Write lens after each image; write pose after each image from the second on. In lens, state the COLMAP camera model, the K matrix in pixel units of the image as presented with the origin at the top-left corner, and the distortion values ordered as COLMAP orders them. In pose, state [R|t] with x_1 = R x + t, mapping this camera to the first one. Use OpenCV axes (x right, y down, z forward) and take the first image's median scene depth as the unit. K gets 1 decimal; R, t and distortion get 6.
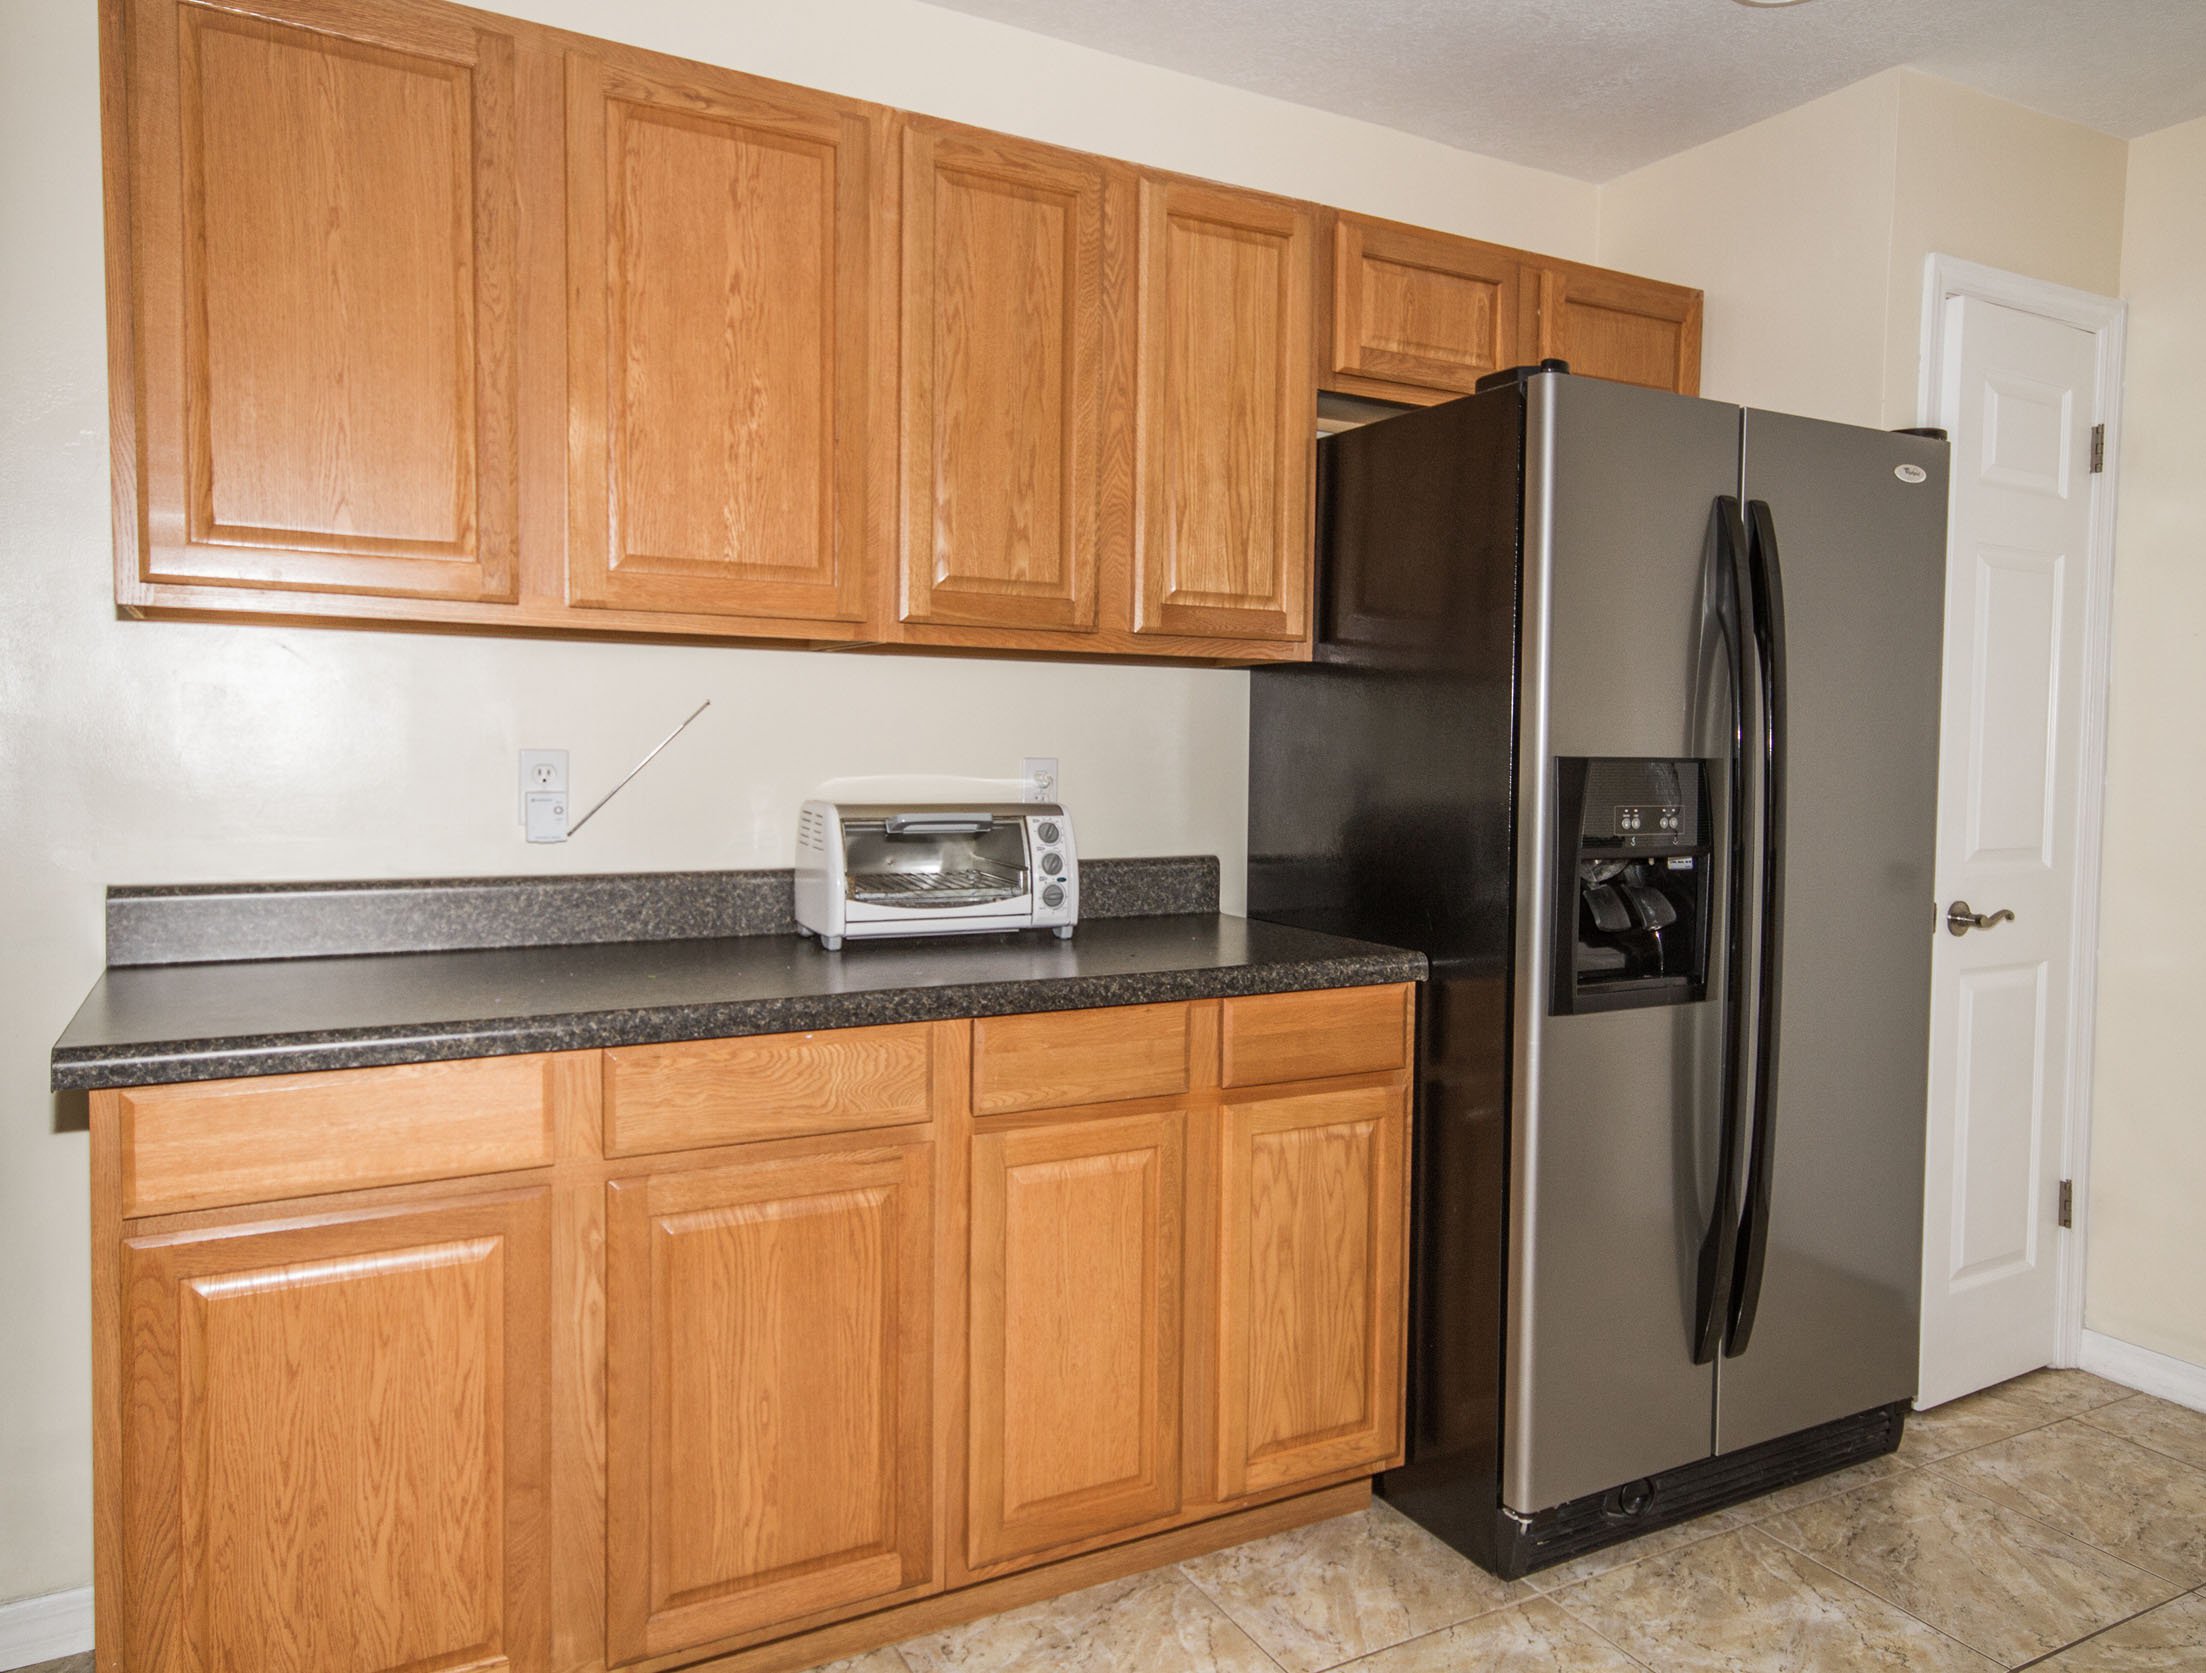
lens RADIAL K [[1614.5, 0, 1110.5], [0, 1614.5, 823.8], [0, 0, 1]] dist [0.000041, 0.024782]
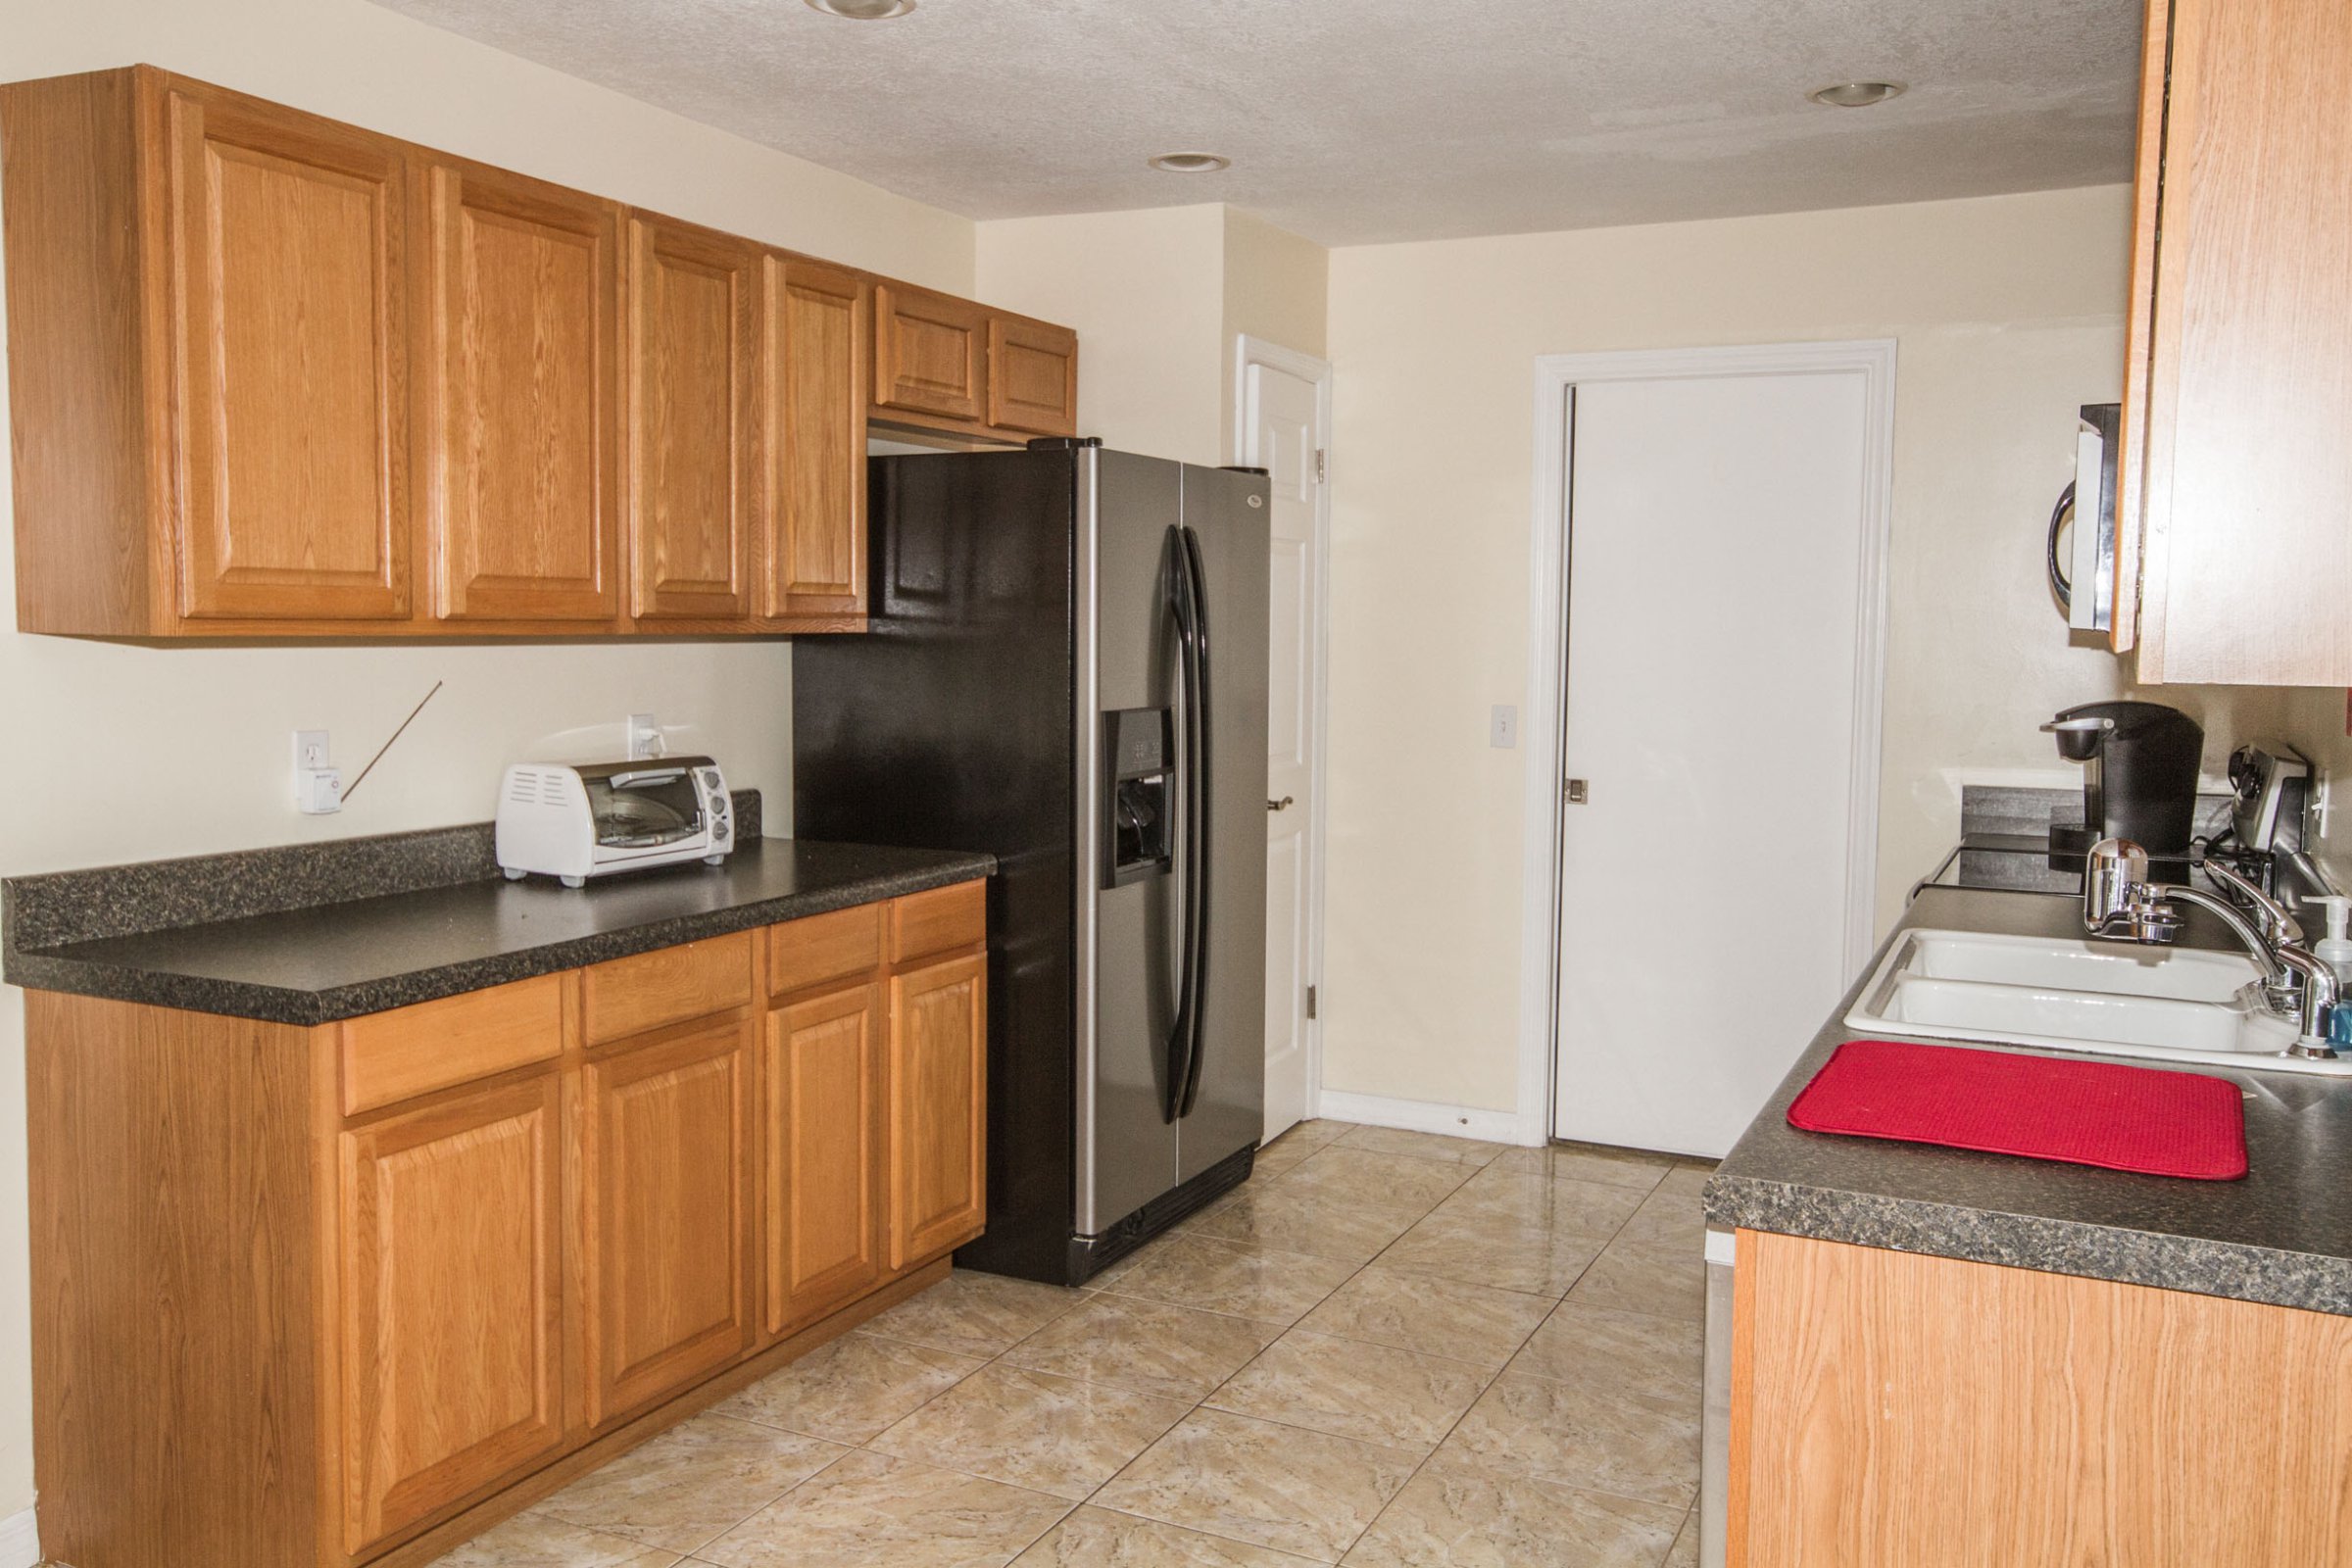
lens RADIAL K [[1971.8, 0, 1176.0], [0, 1971.8, 784.0], [0, 0, 1]] dist [-0.000903, -0.000968]
pose [[0.827822, -0.053520, 0.558433, -0.605353], [0.031647, 0.998309, 0.048764, -0.055660], [-0.560098, -0.022695, 0.828115, -0.461128]]
